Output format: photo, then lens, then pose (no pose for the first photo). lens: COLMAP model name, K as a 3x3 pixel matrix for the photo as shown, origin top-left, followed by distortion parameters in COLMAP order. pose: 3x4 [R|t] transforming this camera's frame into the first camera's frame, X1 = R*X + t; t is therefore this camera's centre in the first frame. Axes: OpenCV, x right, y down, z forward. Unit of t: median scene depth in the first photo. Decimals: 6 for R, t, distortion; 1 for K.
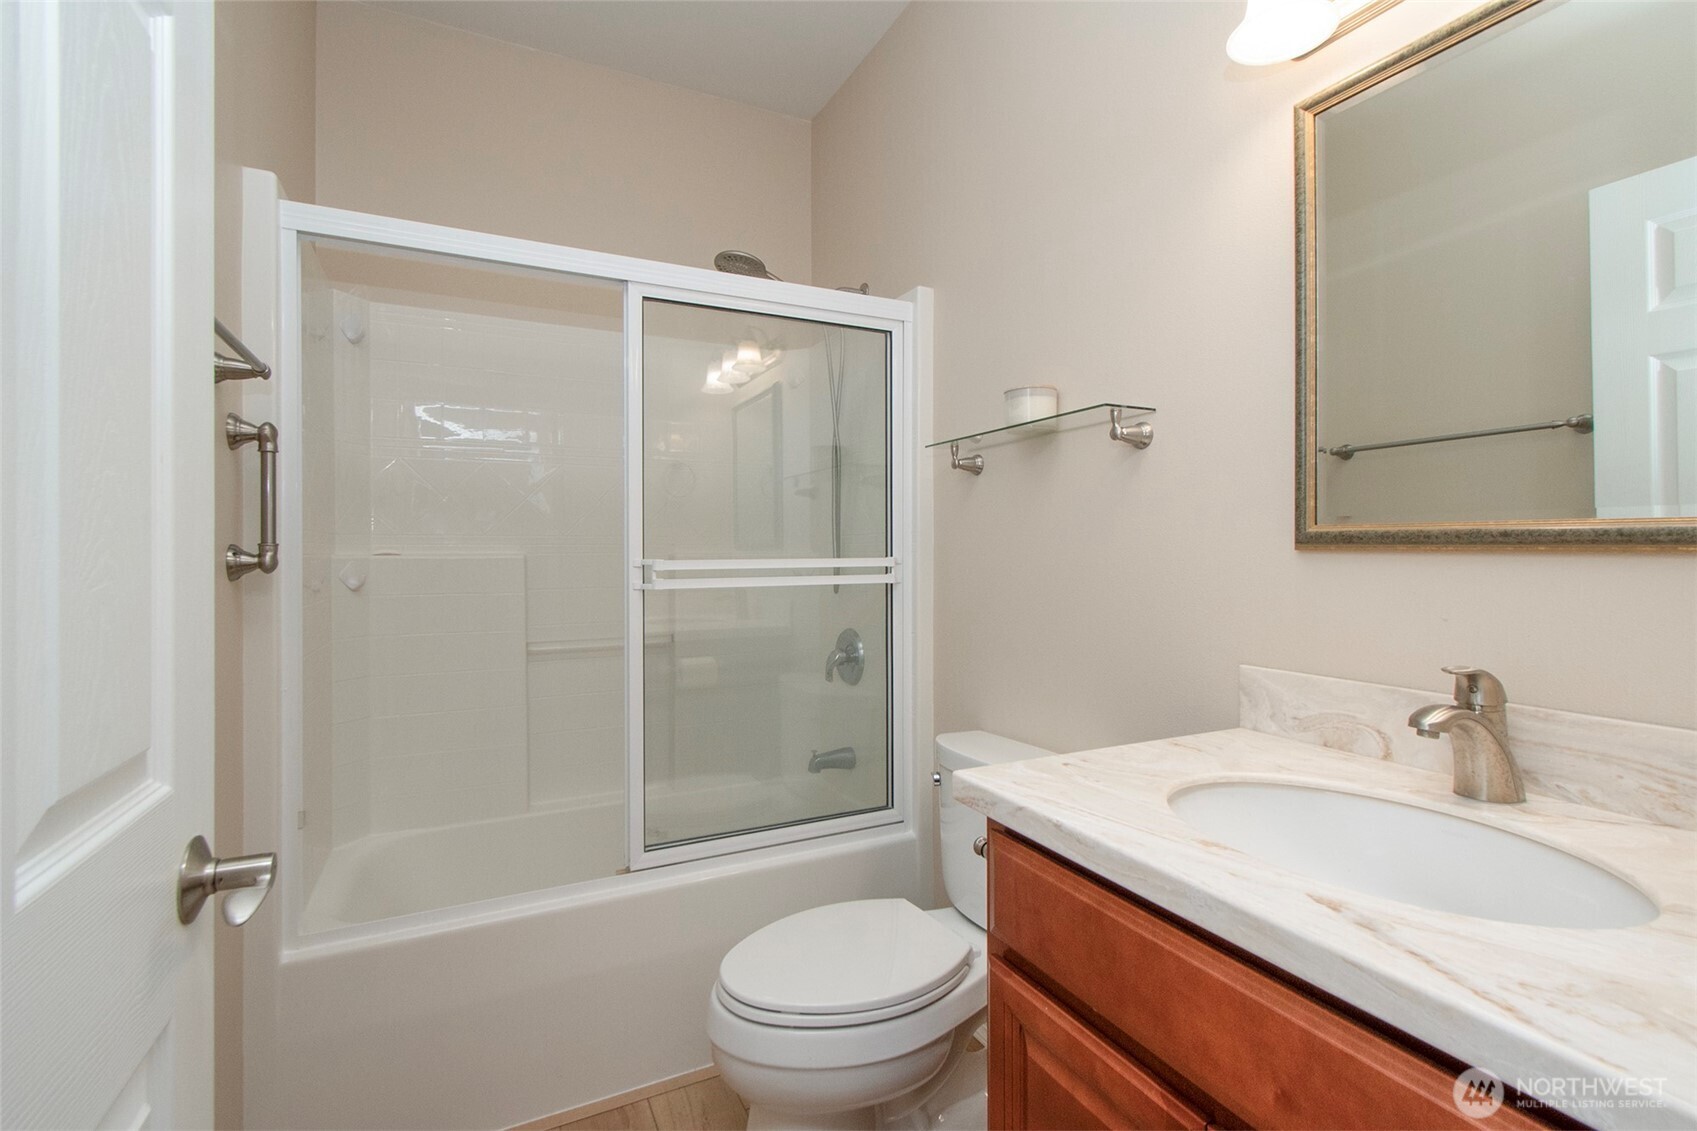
lens RADIAL K [[755.8, 0, 856.7], [0, 755.8, 565.8], [0, 0, 1]] dist [0.000903, -0.000008]
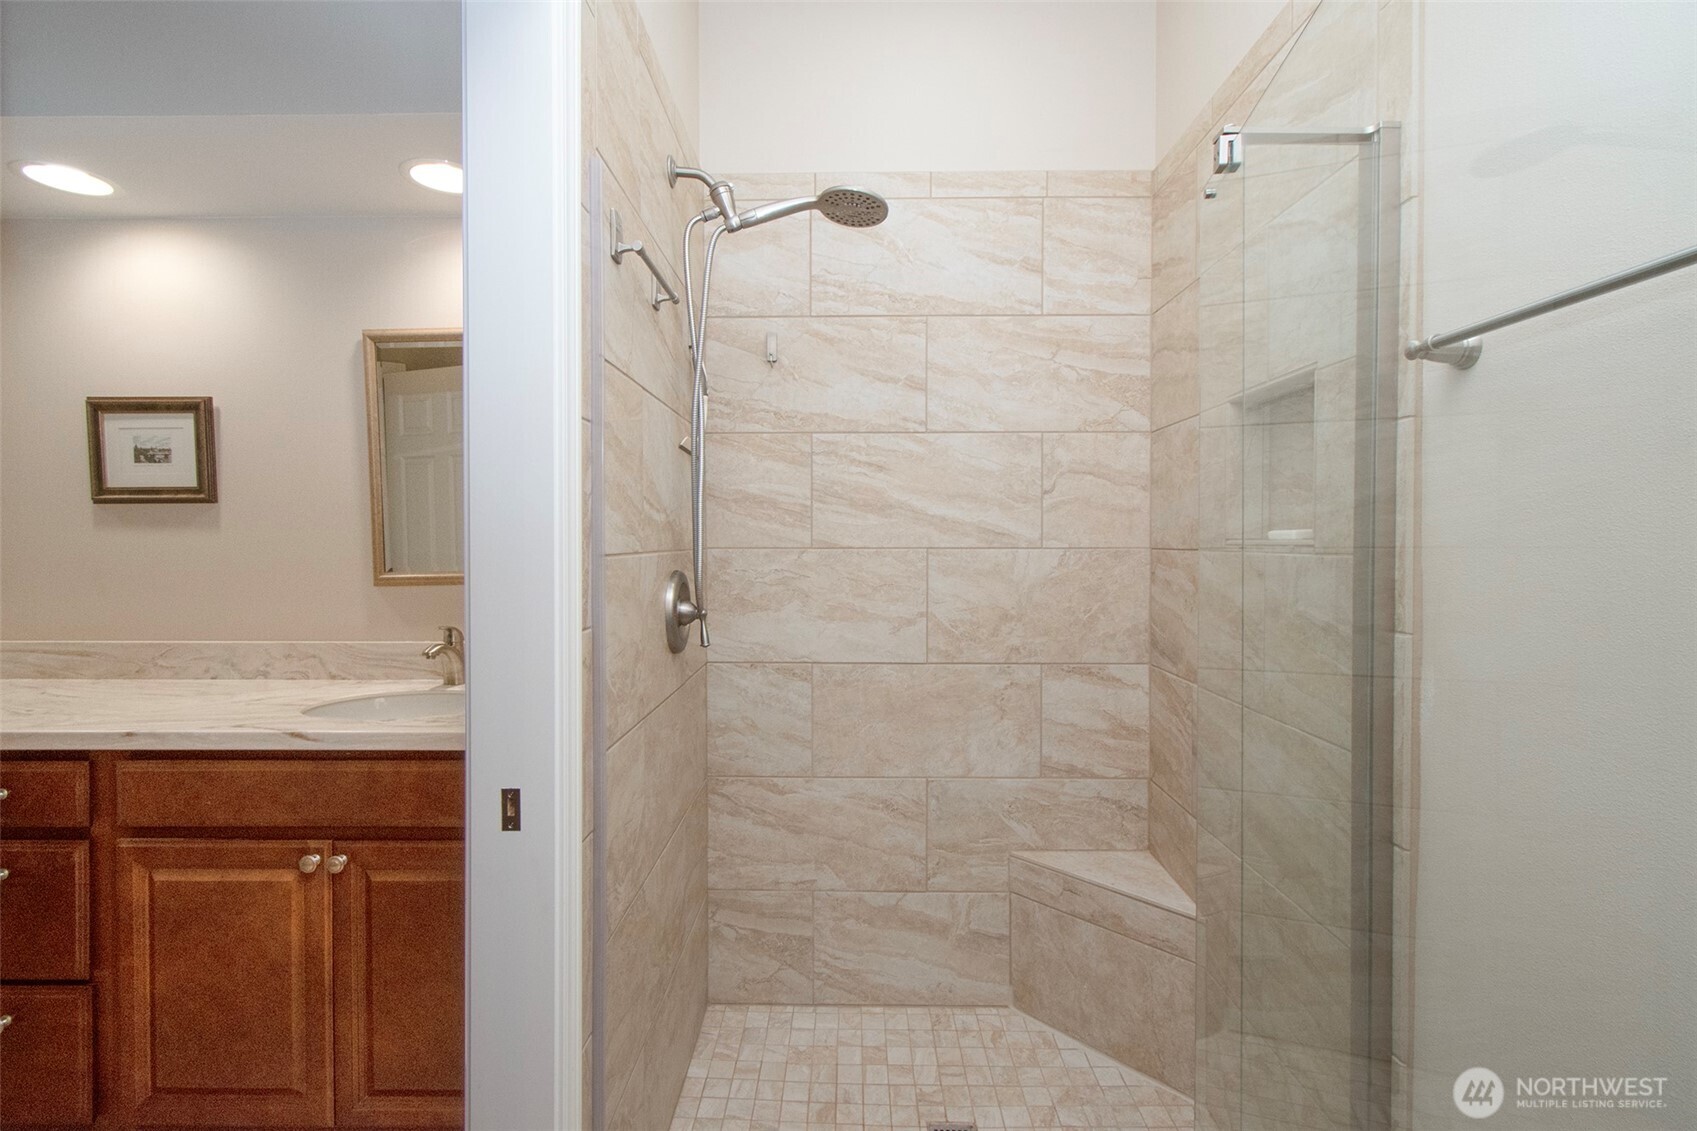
lens RADIAL K [[755.8, 0, 839.1], [0, 755.8, 551.2], [0, 0, 1]] dist [0.000903, -0.000008]
pose [[0.461960, -0.014902, 0.886776, -0.662949], [0.012981, 0.999865, 0.010040, -0.098559], [-0.886806, 0.006873, 0.462091, -1.100736]]
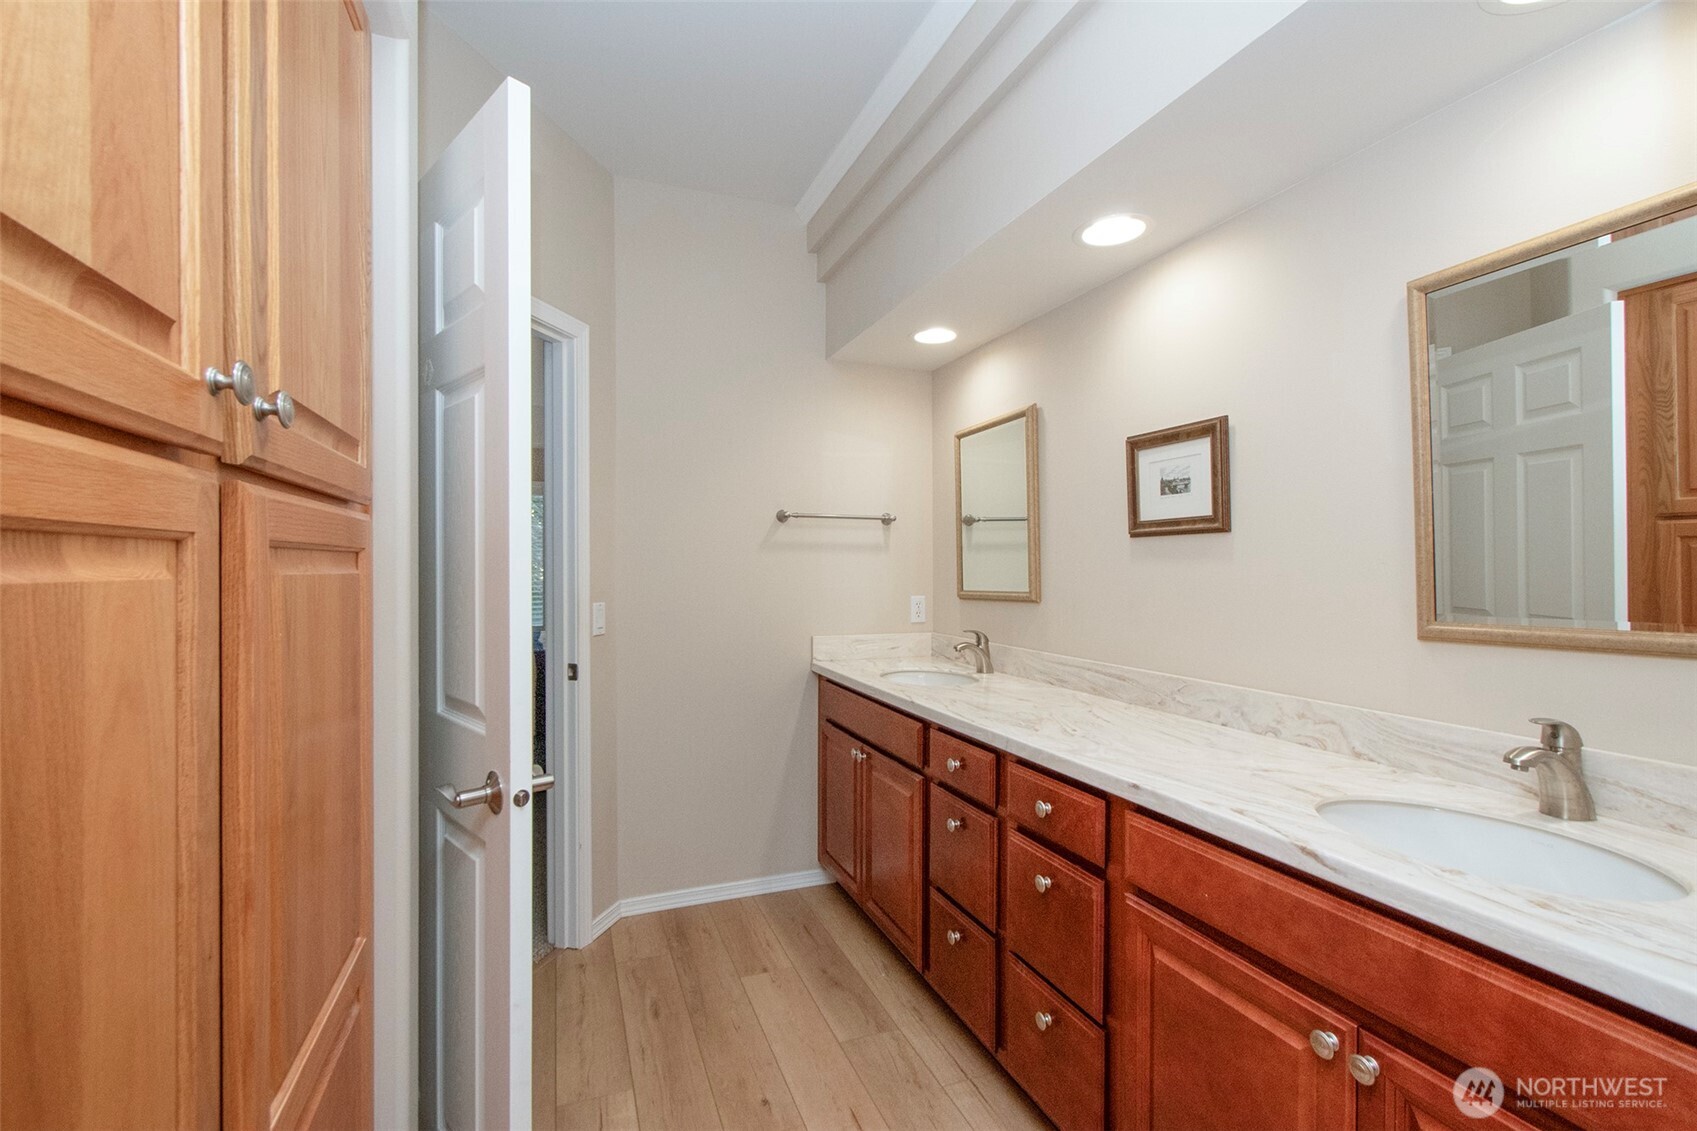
lens RADIAL K [[755.8, 0, 838.3], [0, 755.8, 566.2], [0, 0, 1]] dist [0.000903, -0.000008]
pose [[0.995538, 0.004180, -0.094264, -0.354719], [-0.005428, 0.999901, -0.012995, -0.120877], [0.094200, 0.013448, 0.995462, -0.496805]]
